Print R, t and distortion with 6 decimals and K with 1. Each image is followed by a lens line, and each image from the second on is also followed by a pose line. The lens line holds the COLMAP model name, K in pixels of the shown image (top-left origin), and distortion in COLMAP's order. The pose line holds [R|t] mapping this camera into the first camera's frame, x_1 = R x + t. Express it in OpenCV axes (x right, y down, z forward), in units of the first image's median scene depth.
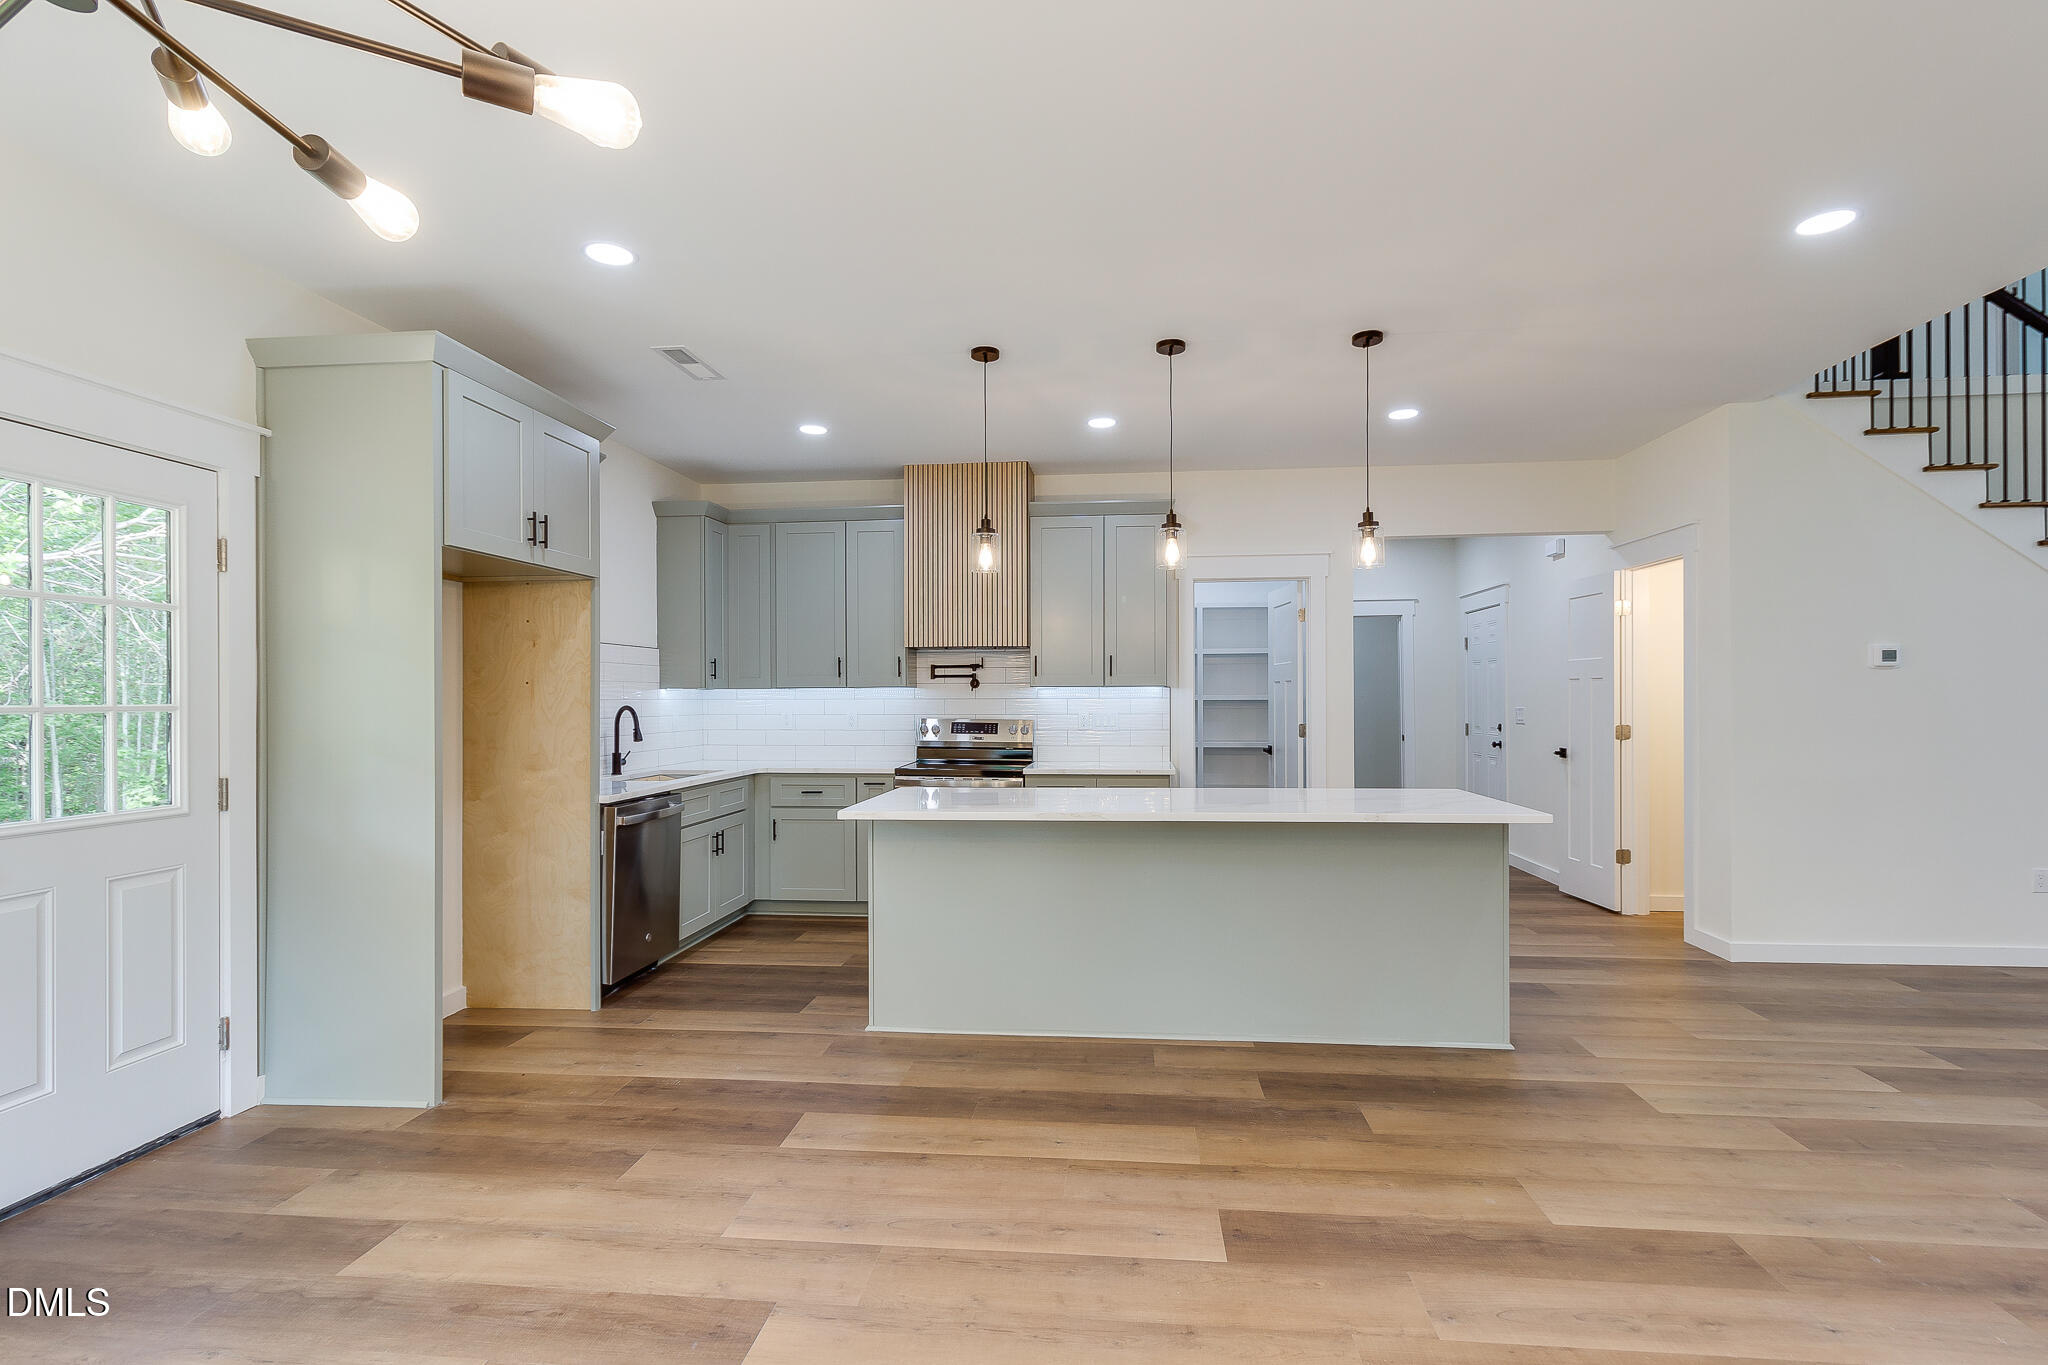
lens RADIAL K [[956.3, 0, 1046.3], [0, 956.3, 688.0], [0, 0, 1]] dist [0.007173, -0.002550]
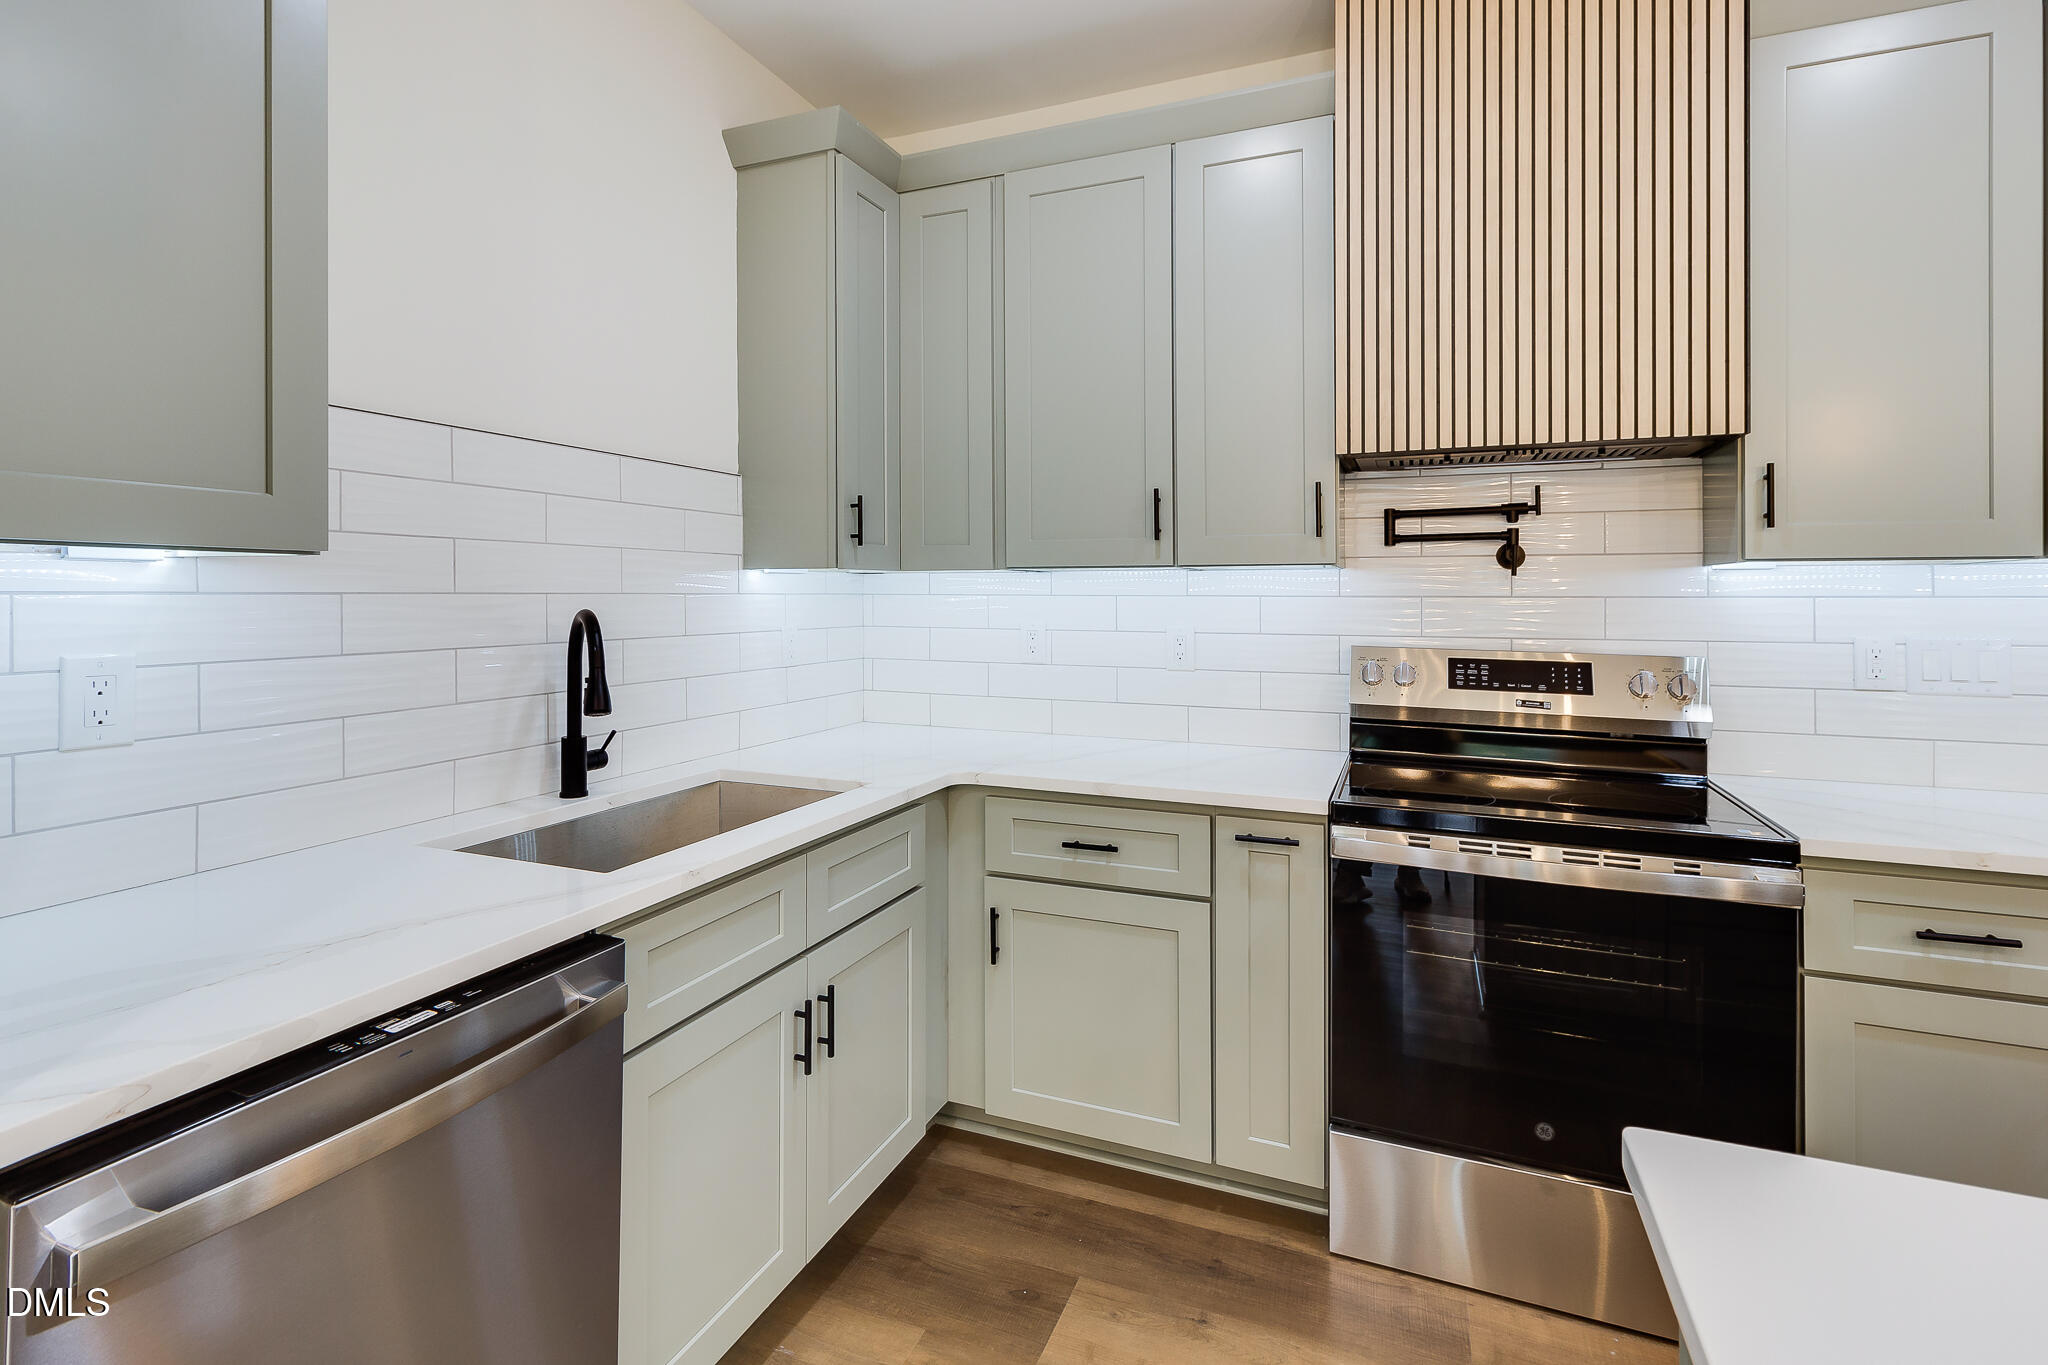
lens RADIAL K [[956.3, 0, 1033.1], [0, 956.3, 582.6], [0, 0, 1]] dist [0.007173, -0.002550]
pose [[0.951784, 0.000030, -0.306769, -0.207507], [0.000078, 1.000000, 0.000341, 0.008184], [0.306769, -0.000349, 0.951784, 0.875895]]
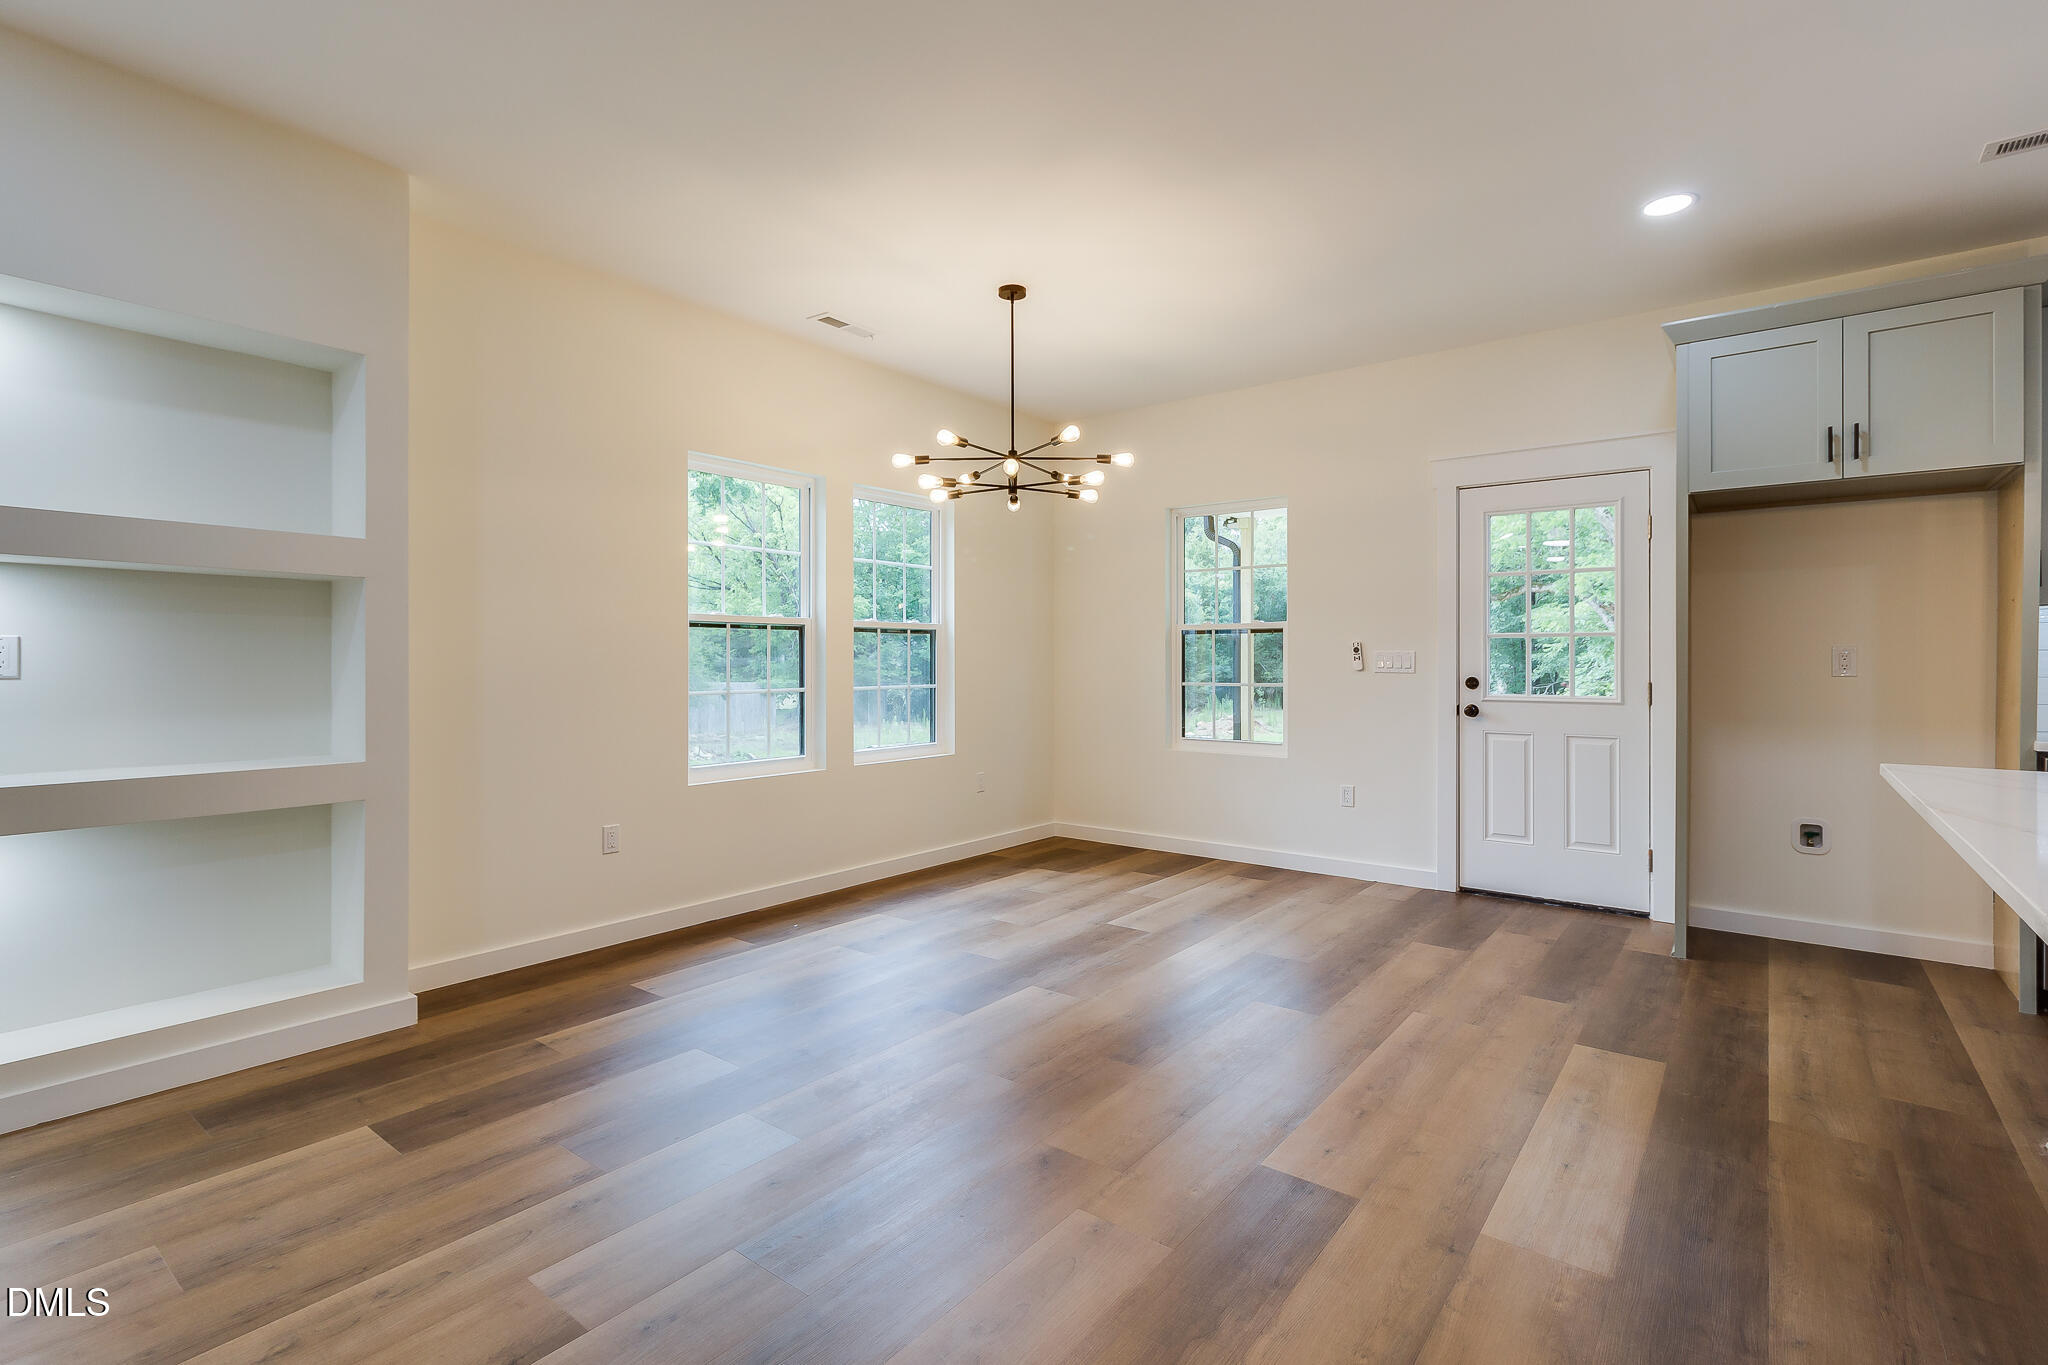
lens RADIAL K [[956.3, 0, 1021.6], [0, 956.3, 655.2], [0, 0, 1]] dist [0.007173, -0.002550]
pose [[-0.540569, 0.000928, -0.841299, 0.622462], [0.010466, 0.999929, -0.005622, 0.037116], [0.841235, -0.011844, -0.540541, 0.714685]]
